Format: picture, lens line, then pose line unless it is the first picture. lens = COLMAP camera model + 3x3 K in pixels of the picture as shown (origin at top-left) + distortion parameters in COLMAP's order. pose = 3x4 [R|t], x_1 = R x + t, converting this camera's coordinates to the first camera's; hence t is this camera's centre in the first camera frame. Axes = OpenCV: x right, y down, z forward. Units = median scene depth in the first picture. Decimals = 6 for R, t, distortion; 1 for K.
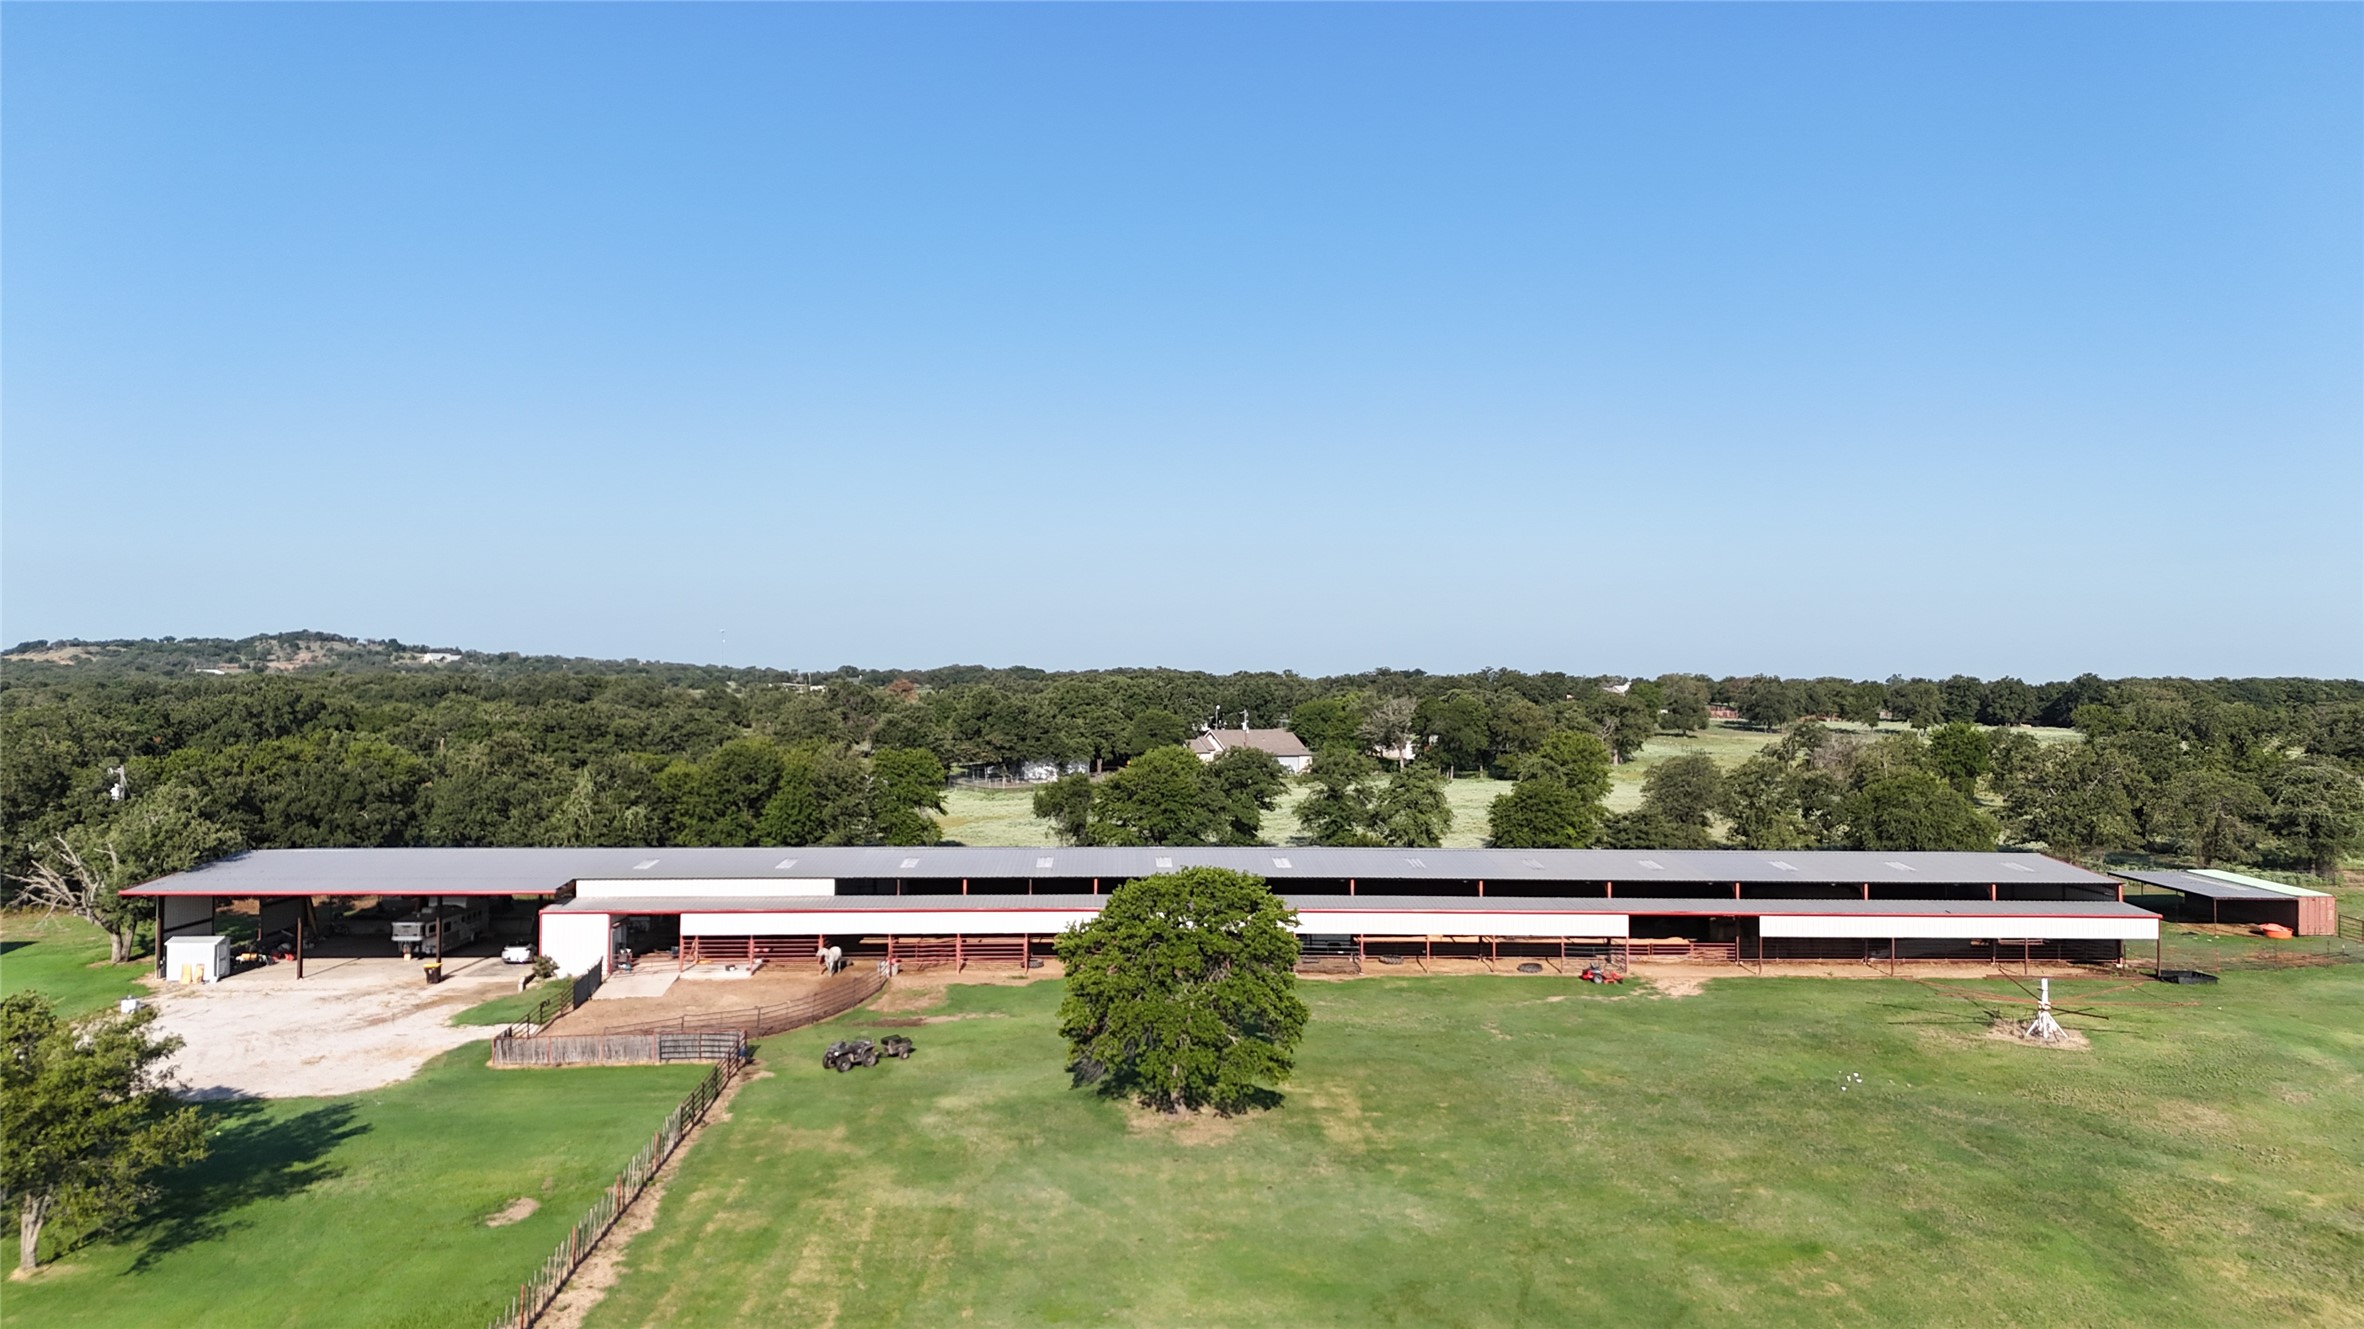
lens RADIAL K [[1697.8, 0, 1182.0], [0, 1697.8, 664.5], [0, 0, 1]] dist [0.098350, -0.132233]
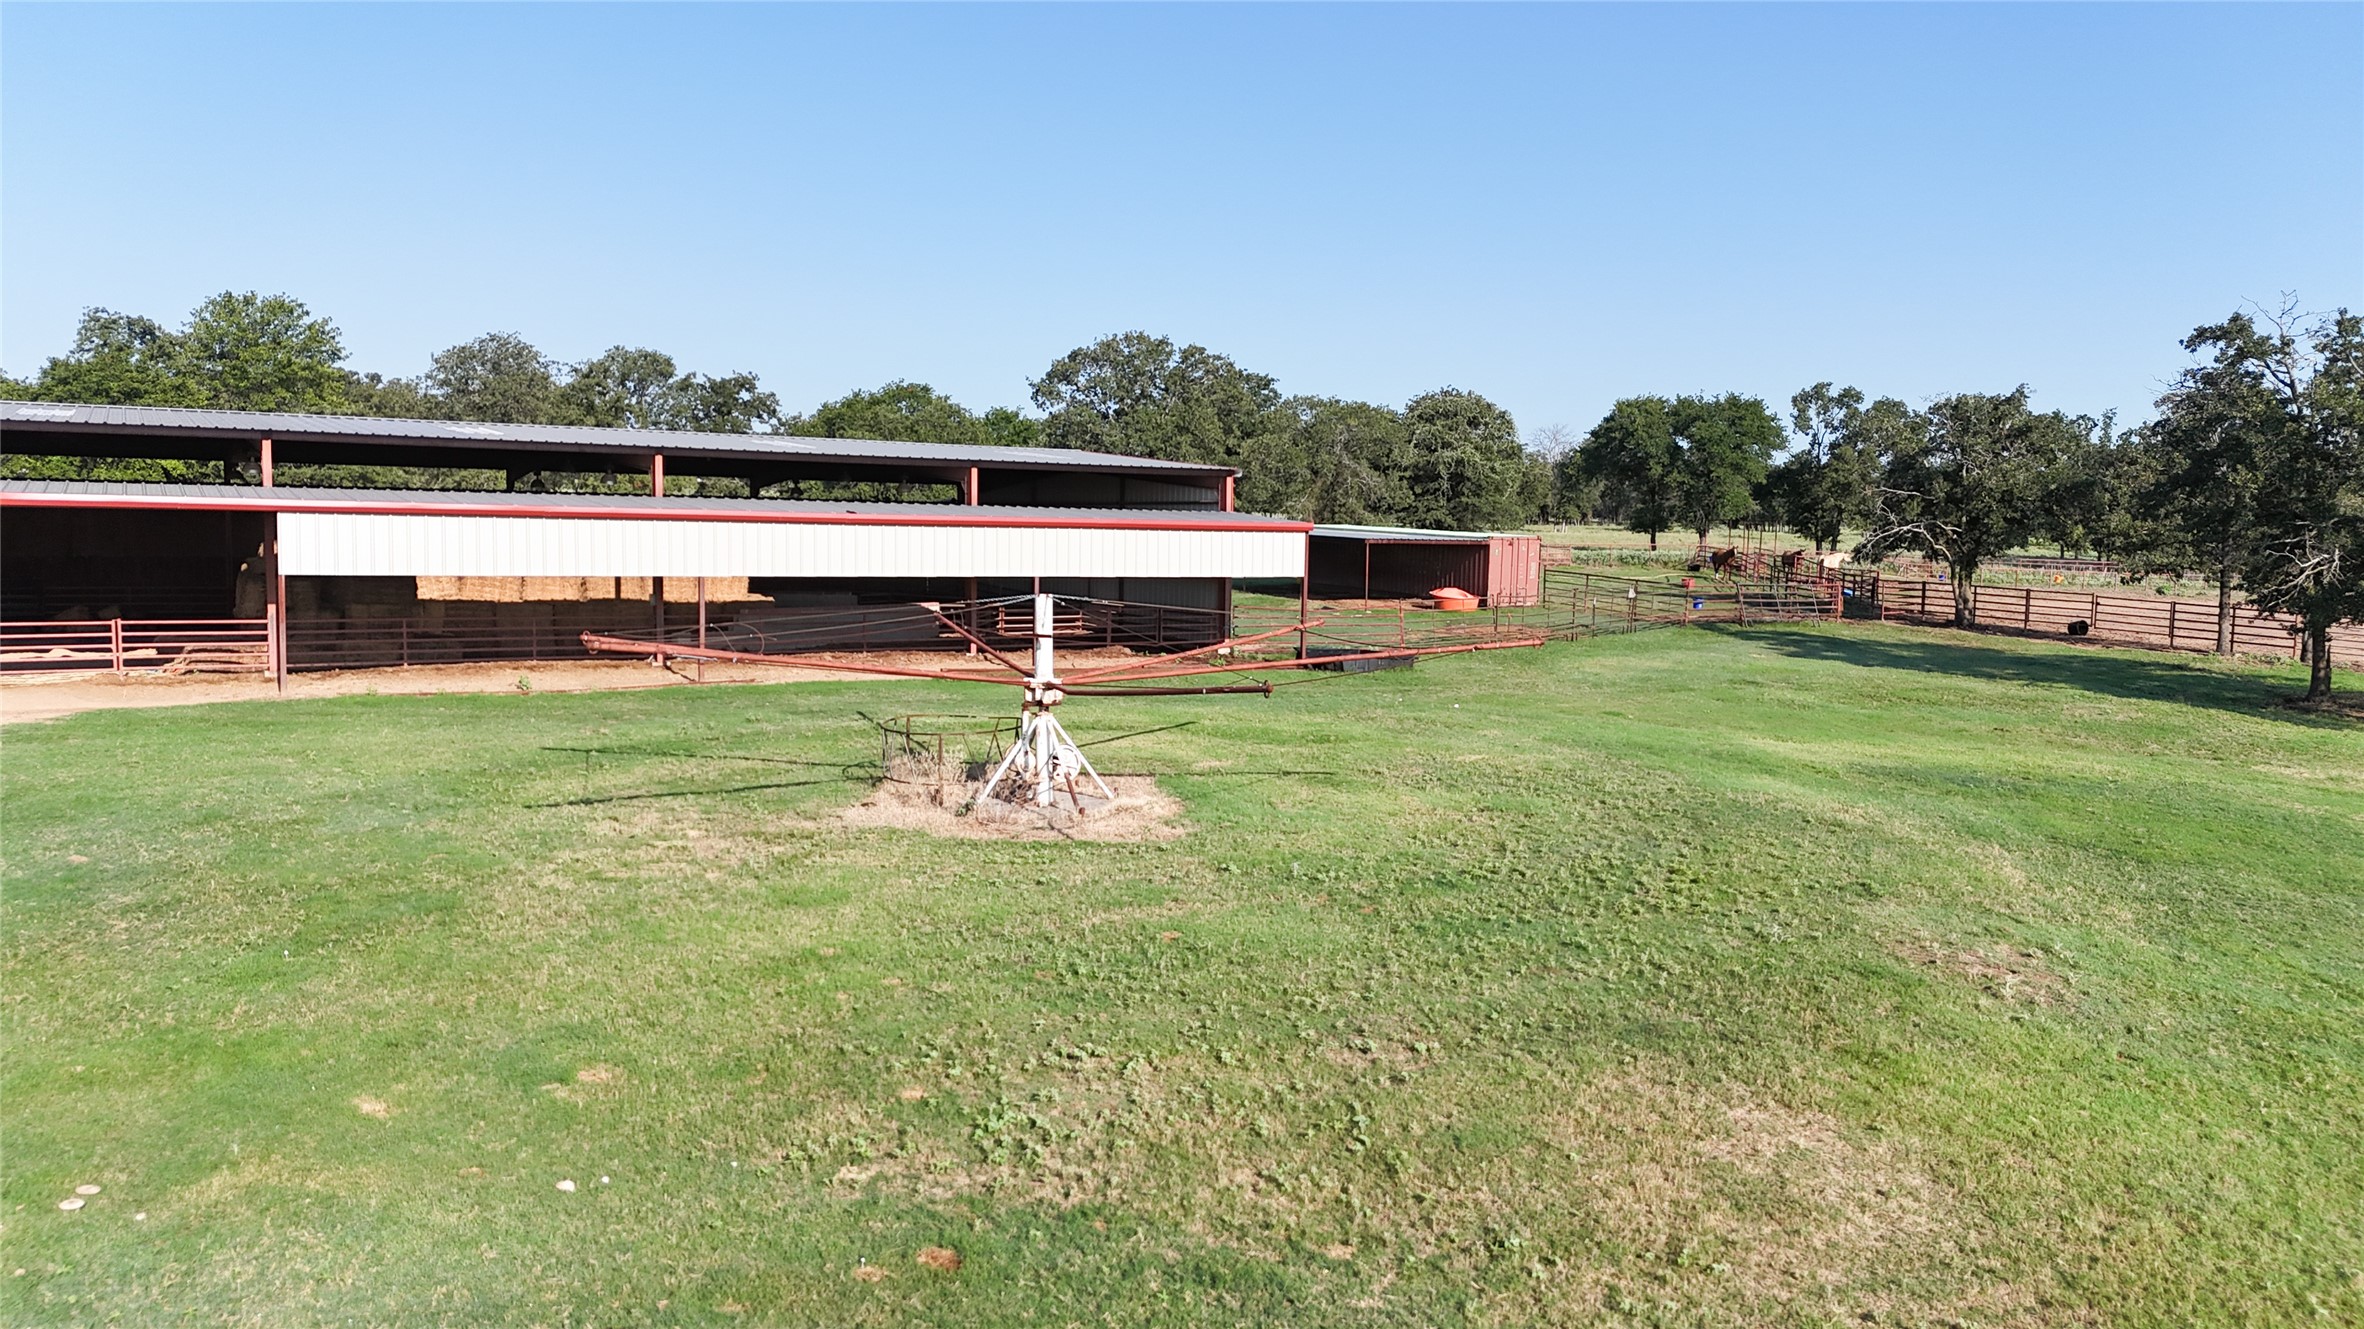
lens RADIAL K [[1697.8, 0, 1182.0], [0, 1697.8, 664.5], [0, 0, 1]] dist [0.098350, -0.132233]
pose [[0.876800, -0.031626, 0.479813, 0.330034], [-0.017041, 0.995164, 0.096734, 0.141540], [-0.480552, -0.092993, 0.872022, 0.638990]]
